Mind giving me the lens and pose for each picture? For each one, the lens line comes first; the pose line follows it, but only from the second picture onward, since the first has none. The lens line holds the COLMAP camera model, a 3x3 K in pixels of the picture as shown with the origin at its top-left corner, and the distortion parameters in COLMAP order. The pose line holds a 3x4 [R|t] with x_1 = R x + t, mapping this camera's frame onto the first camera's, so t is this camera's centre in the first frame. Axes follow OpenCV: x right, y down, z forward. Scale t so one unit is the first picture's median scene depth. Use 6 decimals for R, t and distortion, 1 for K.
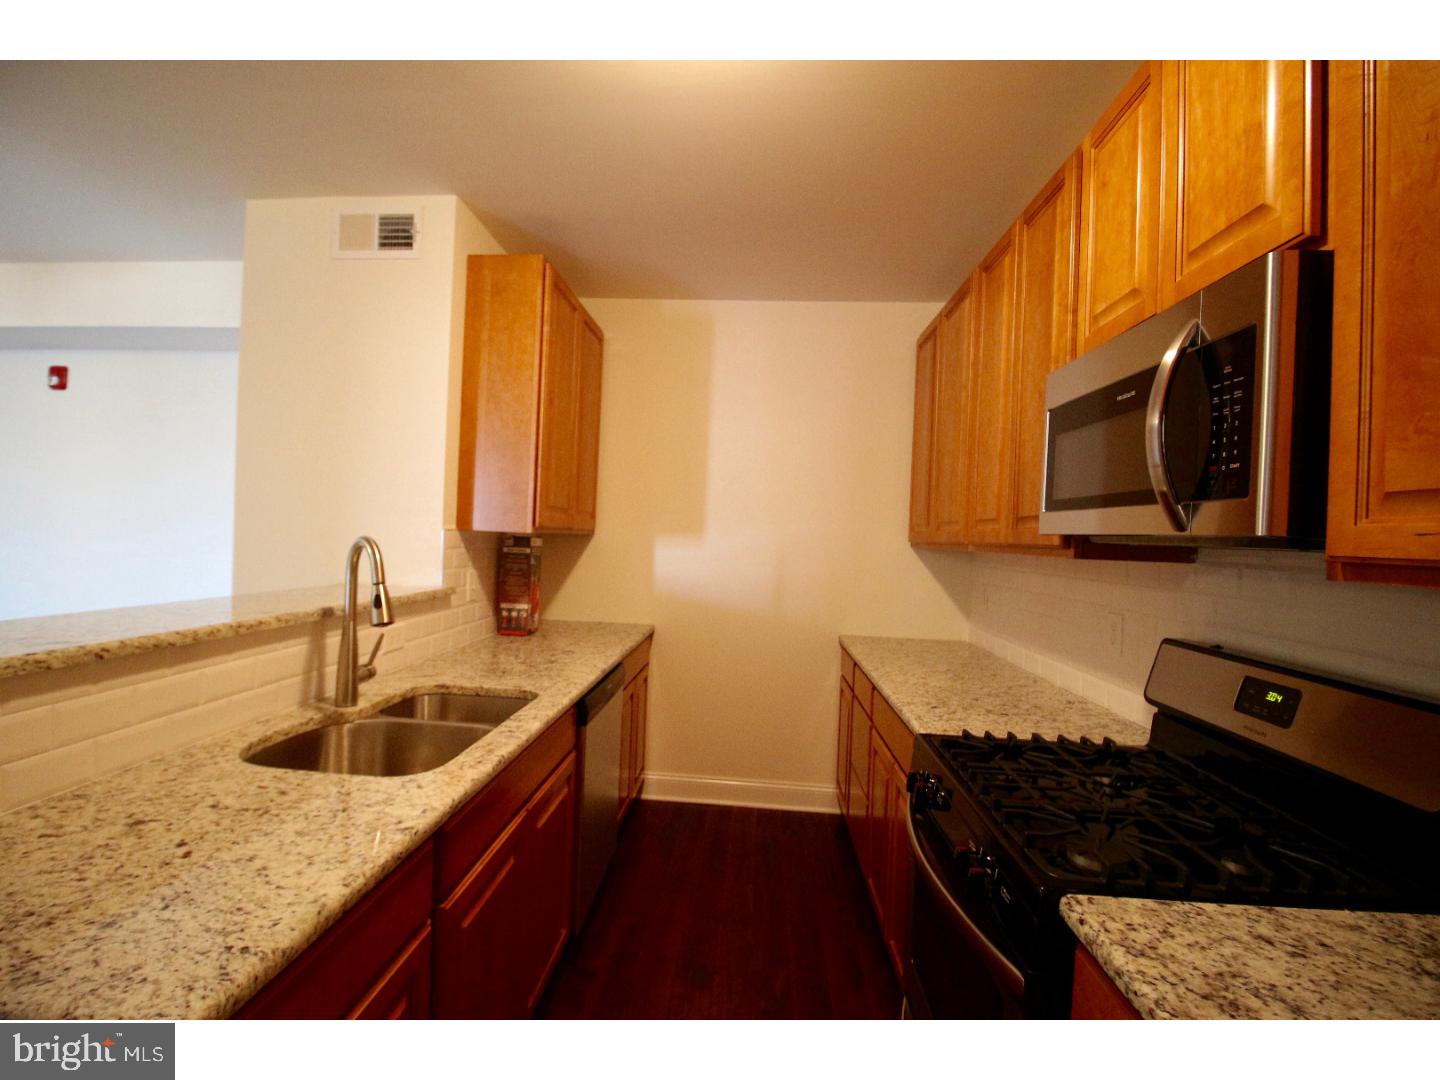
lens RADIAL K [[665.2, 0, 697.4], [0, 665.2, 539.4], [0, 0, 1]] dist [-0.003302, -0.010447]
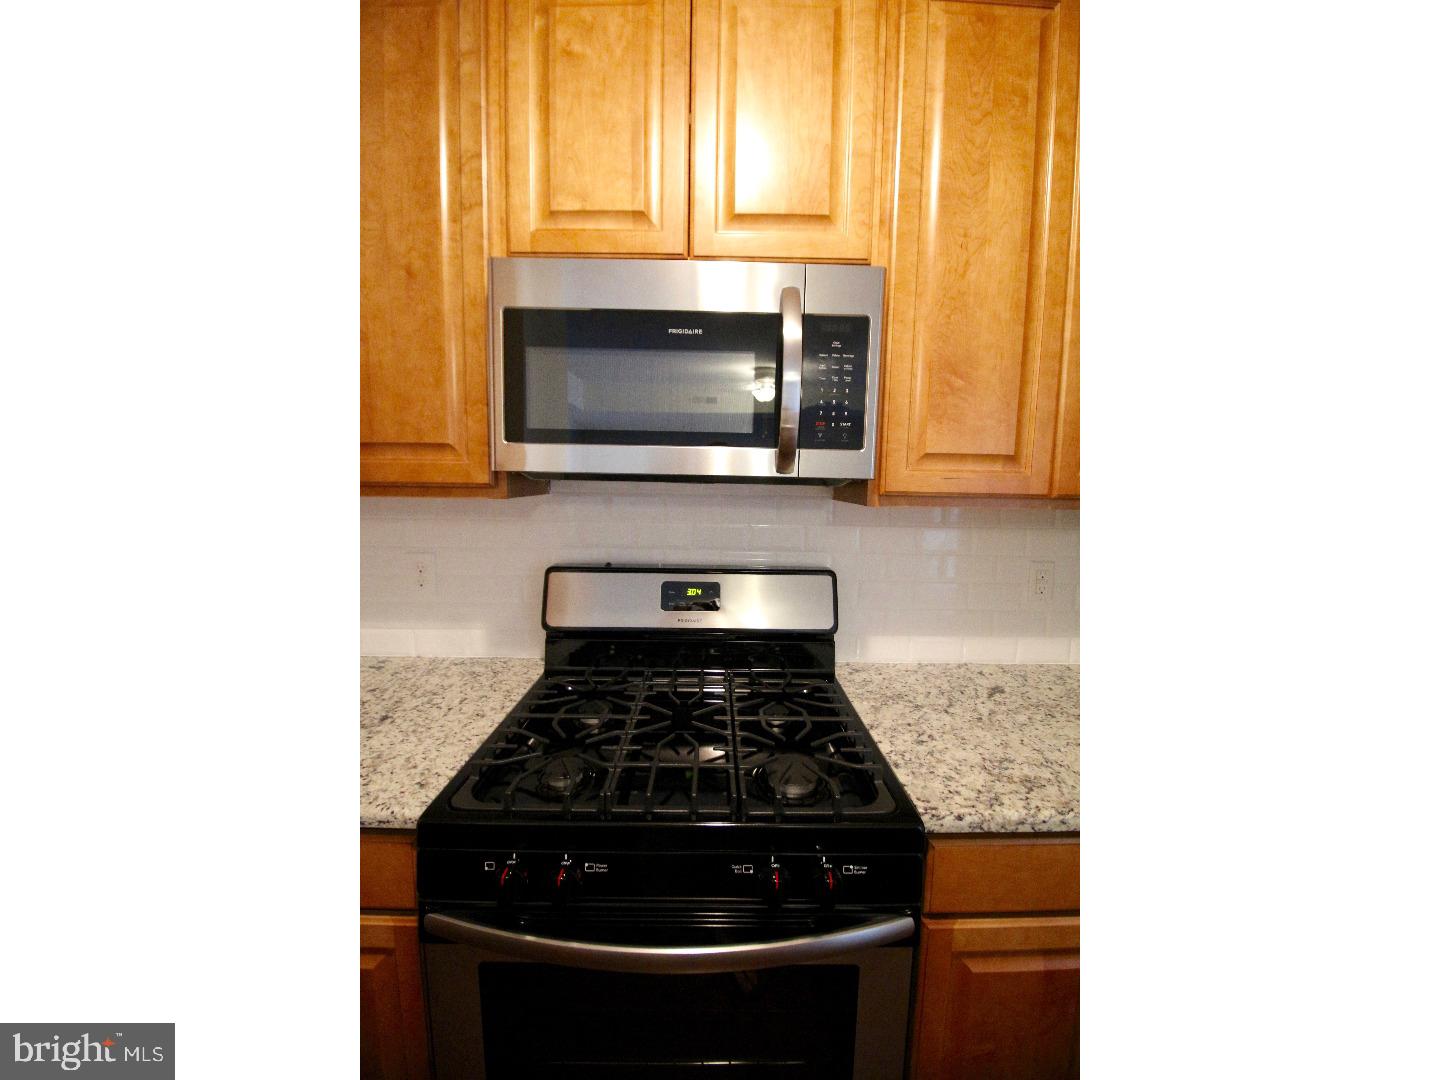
lens RADIAL K [[500.7, 0, 714.2], [0, 500.7, 527.1], [0, 0, 1]] dist [-0.010380, -0.000091]
pose [[-0.096441, -0.140512, 0.985371, -0.104868], [-0.010336, 0.990073, 0.140170, -0.031481], [-0.995285, 0.003333, -0.096936, 0.905510]]
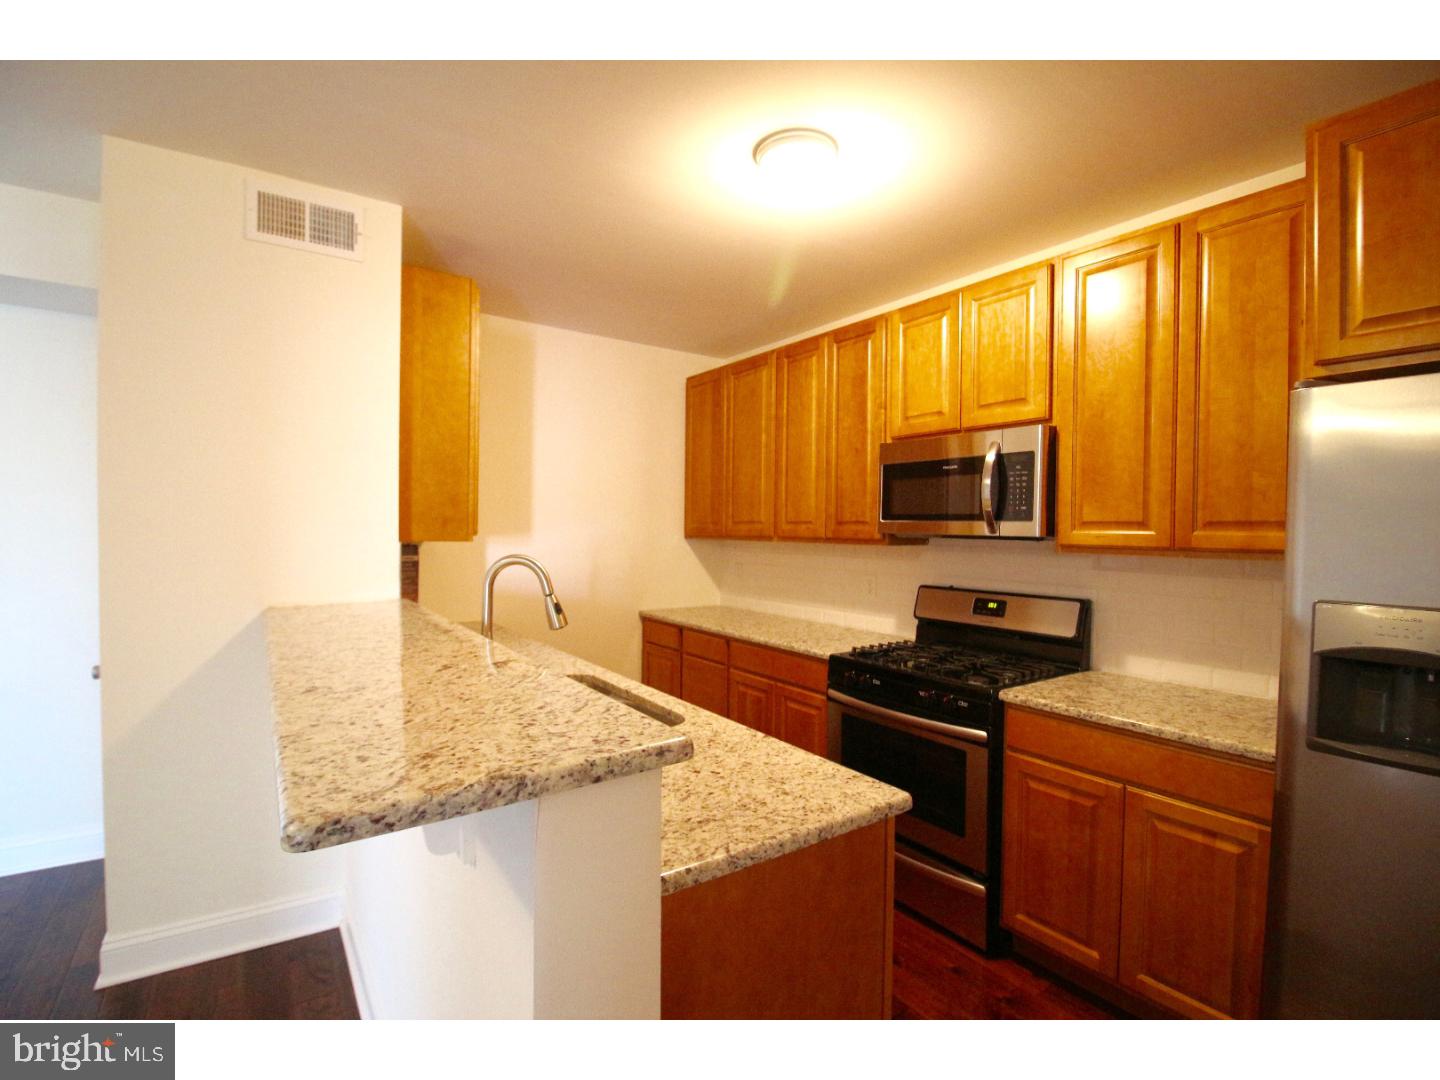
lens RADIAL K [[665.2, 0, 697.4], [0, 665.2, 539.4], [0, 0, 1]] dist [-0.003302, -0.010447]
pose [[0.776806, -0.038874, 0.628539, -1.116988], [0.023467, 0.999187, 0.032796, -0.069171], [-0.629302, -0.010727, 0.777087, -0.099716]]
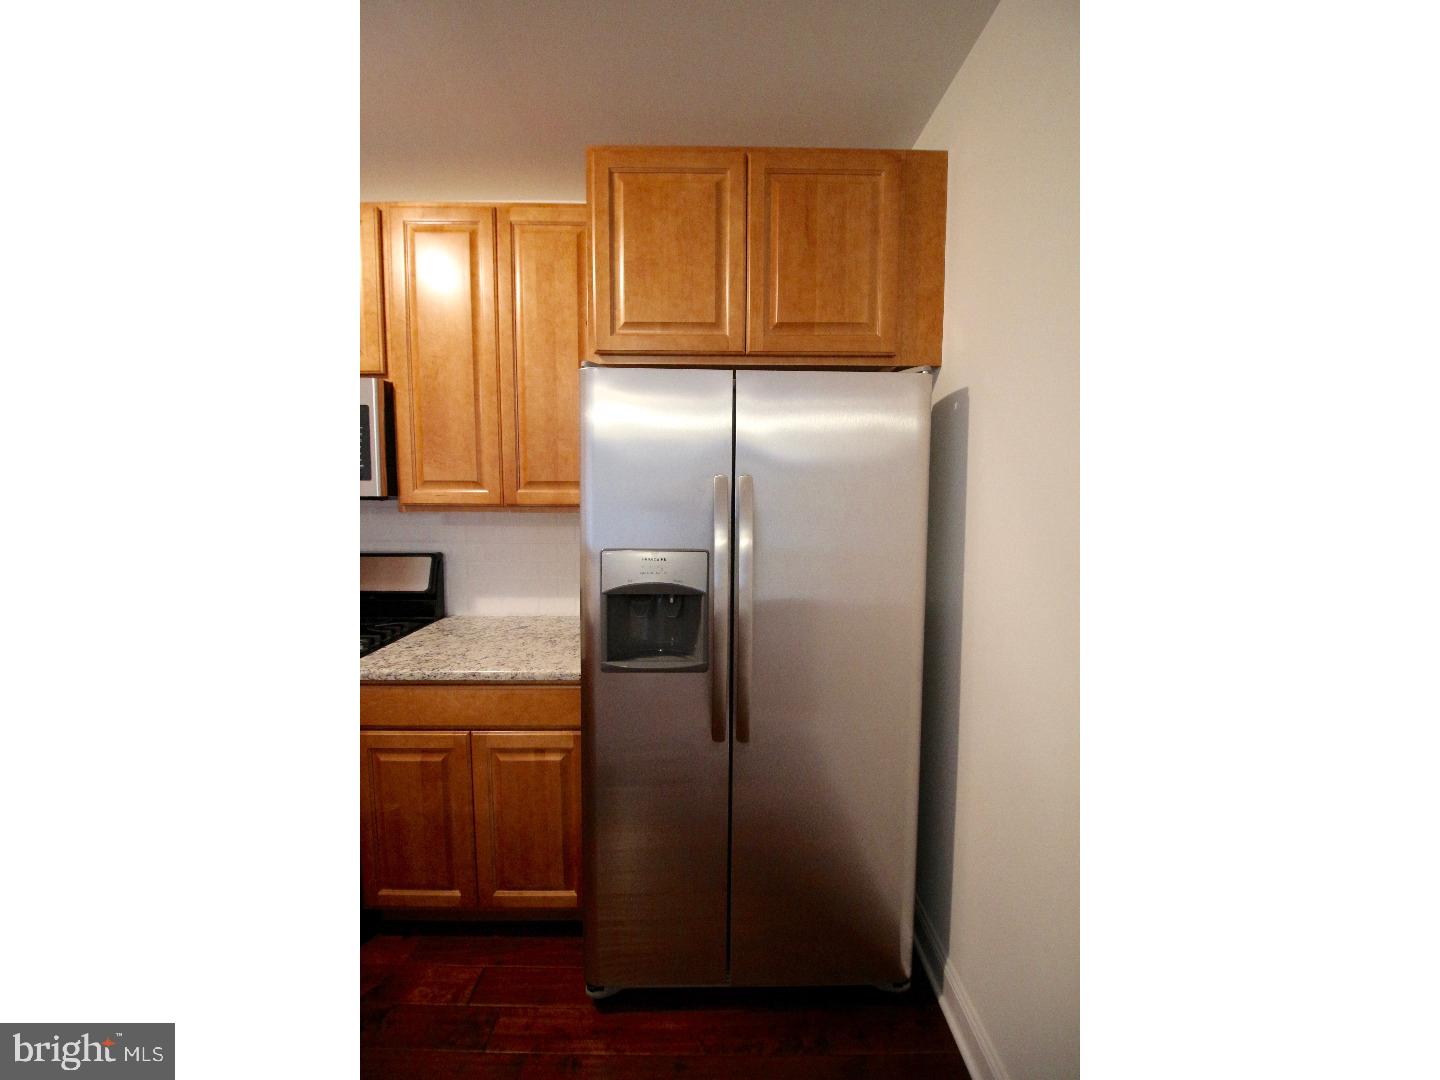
lens RADIAL K [[500.7, 0, 714.2], [0, 500.7, 527.1], [0, 0, 1]] dist [-0.010380, -0.000091]
pose [[-0.097049, -0.110977, 0.989073, -0.691723], [0.002308, 0.993736, 0.111727, -0.060266], [-0.995277, 0.013126, -0.096185, -0.033010]]
